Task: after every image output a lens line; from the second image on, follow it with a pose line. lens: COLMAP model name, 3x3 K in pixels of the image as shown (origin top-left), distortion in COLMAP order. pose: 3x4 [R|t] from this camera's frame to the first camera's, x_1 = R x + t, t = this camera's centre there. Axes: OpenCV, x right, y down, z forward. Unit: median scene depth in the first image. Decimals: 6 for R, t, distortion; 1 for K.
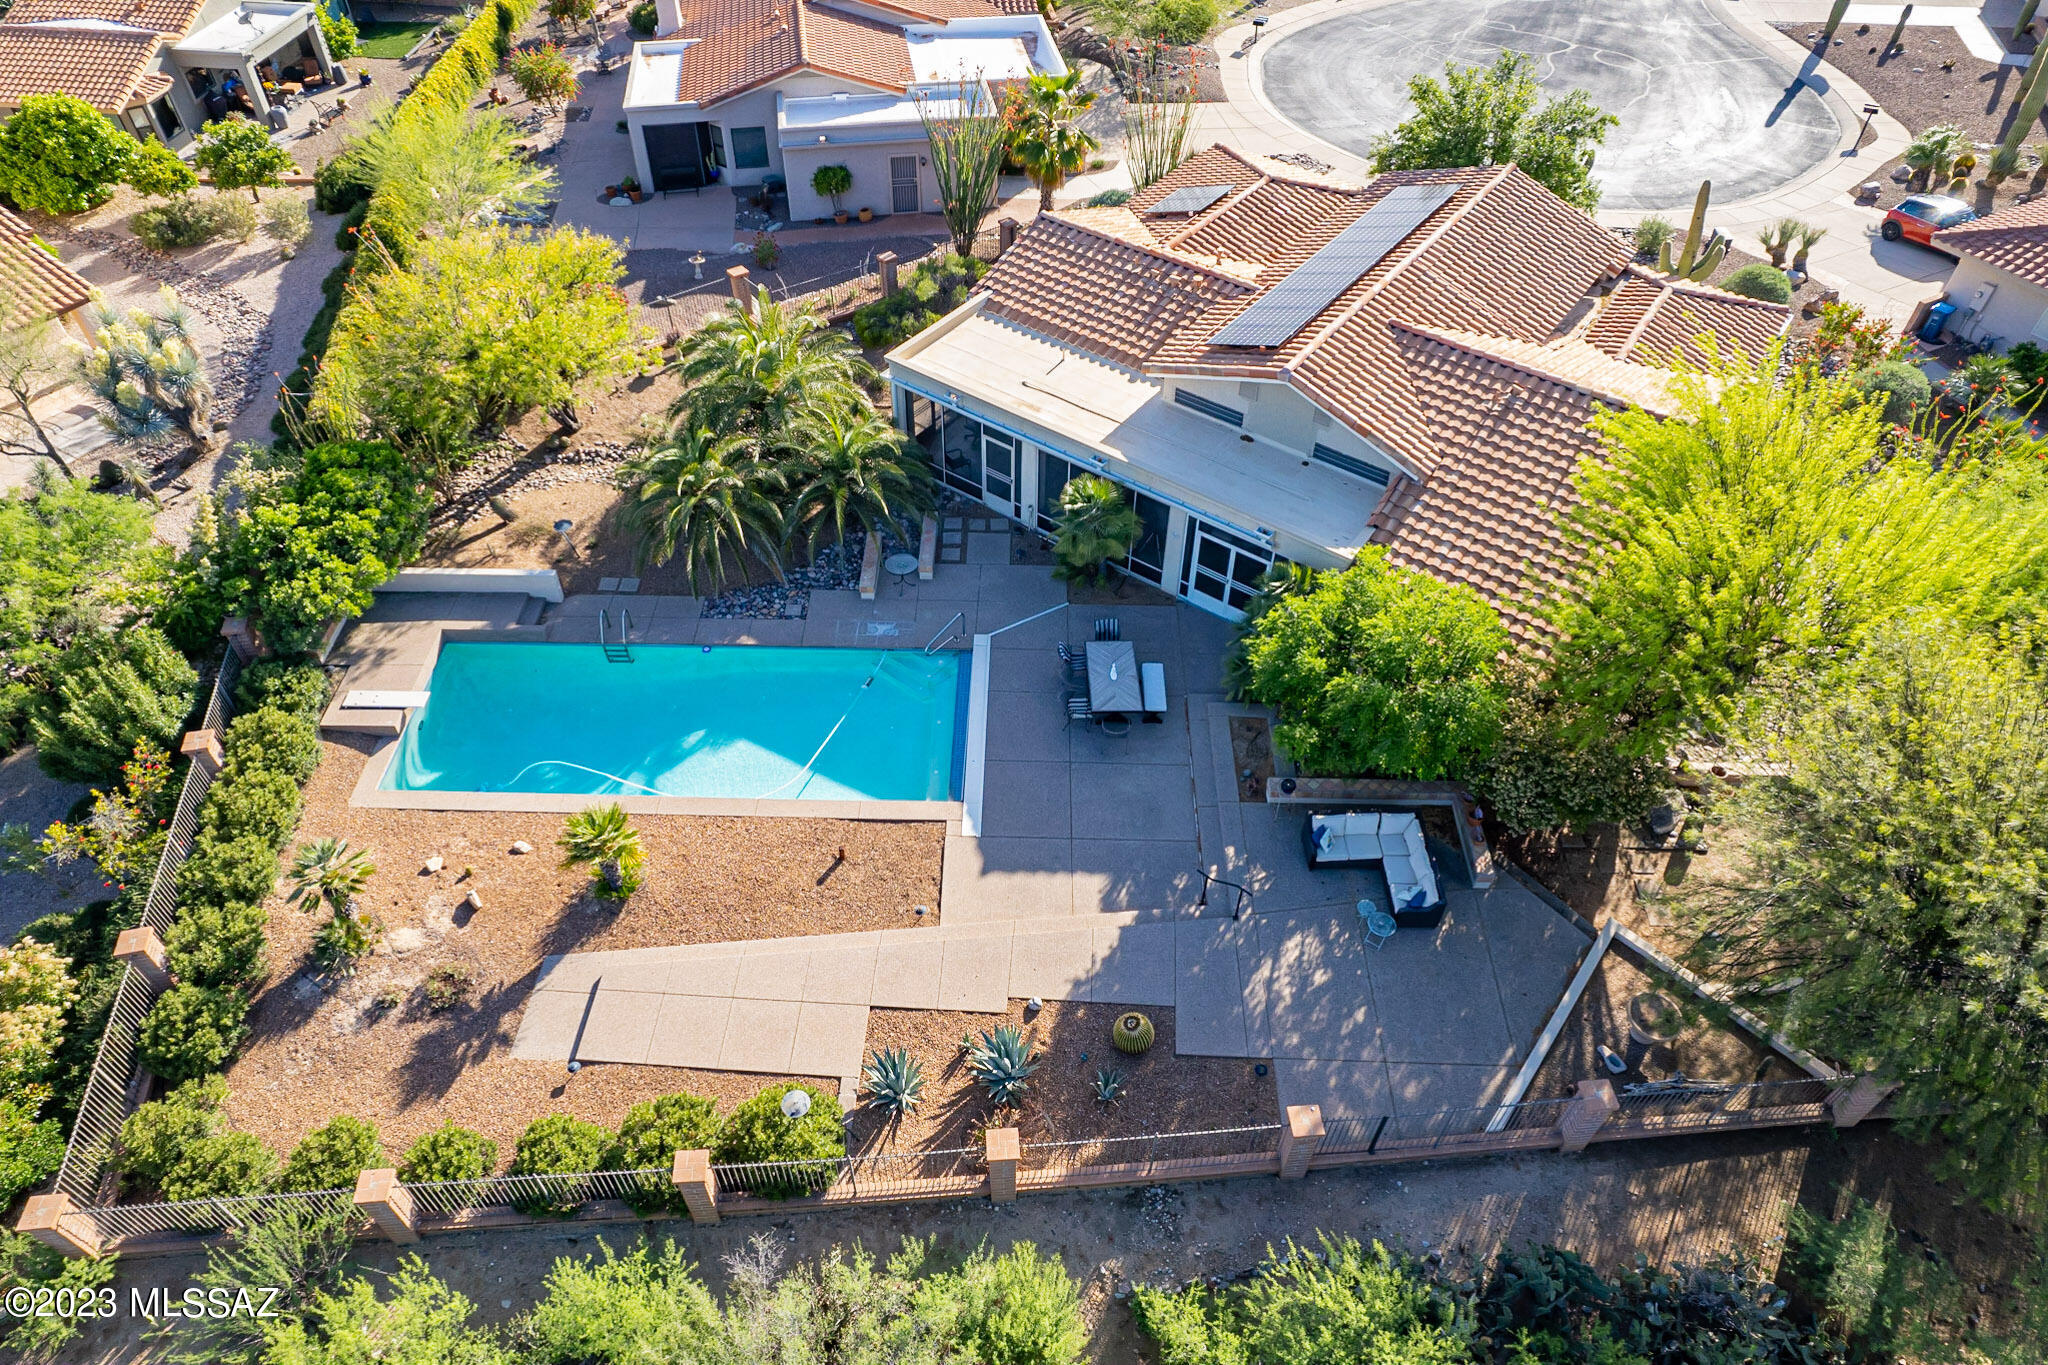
lens RADIAL K [[1311.3, 0, 1017.7], [0, 1311.3, 678.0], [0, 0, 1]] dist [-0.077733, 0.066790]
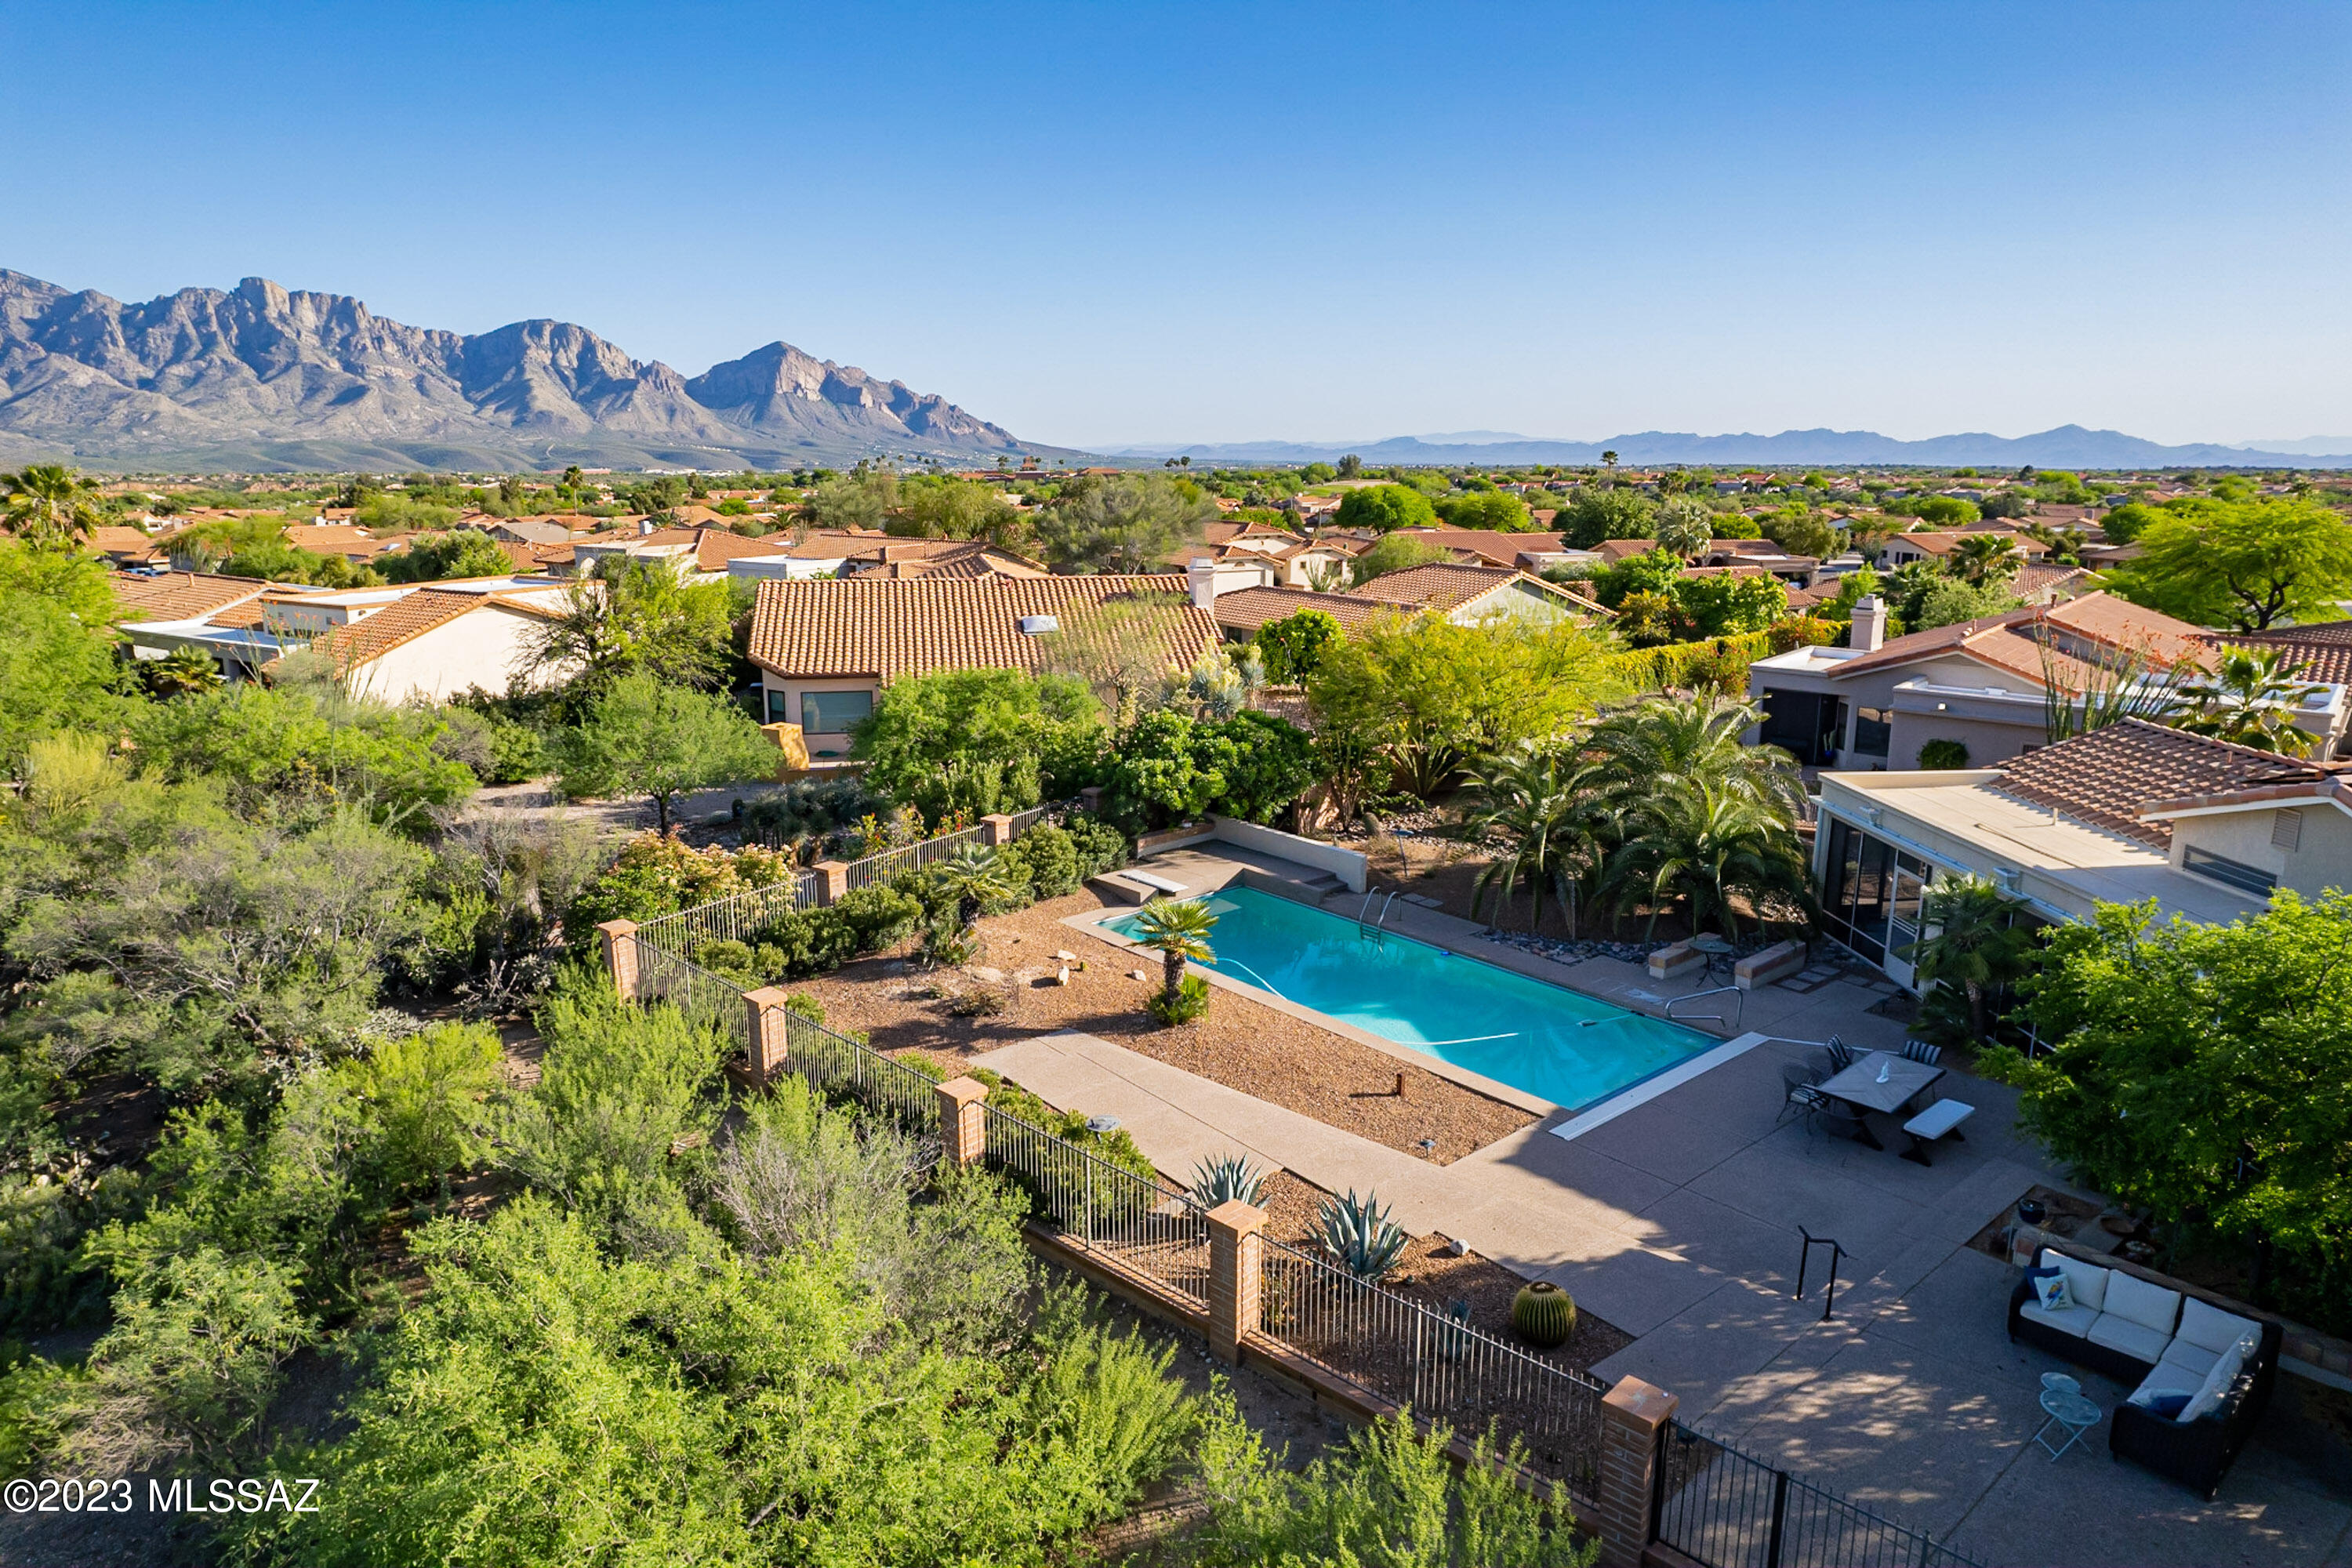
lens RADIAL K [[1505.9, 0, 1168.7], [0, 1505.9, 778.8], [0, 0, 1]] dist [-0.077733, 0.066790]
pose [[0.659049, 0.153276, -0.736316, 0.392155], [-0.531890, 0.787156, -0.312216, 0.329266], [0.531740, 0.597404, 0.600300, 0.258913]]
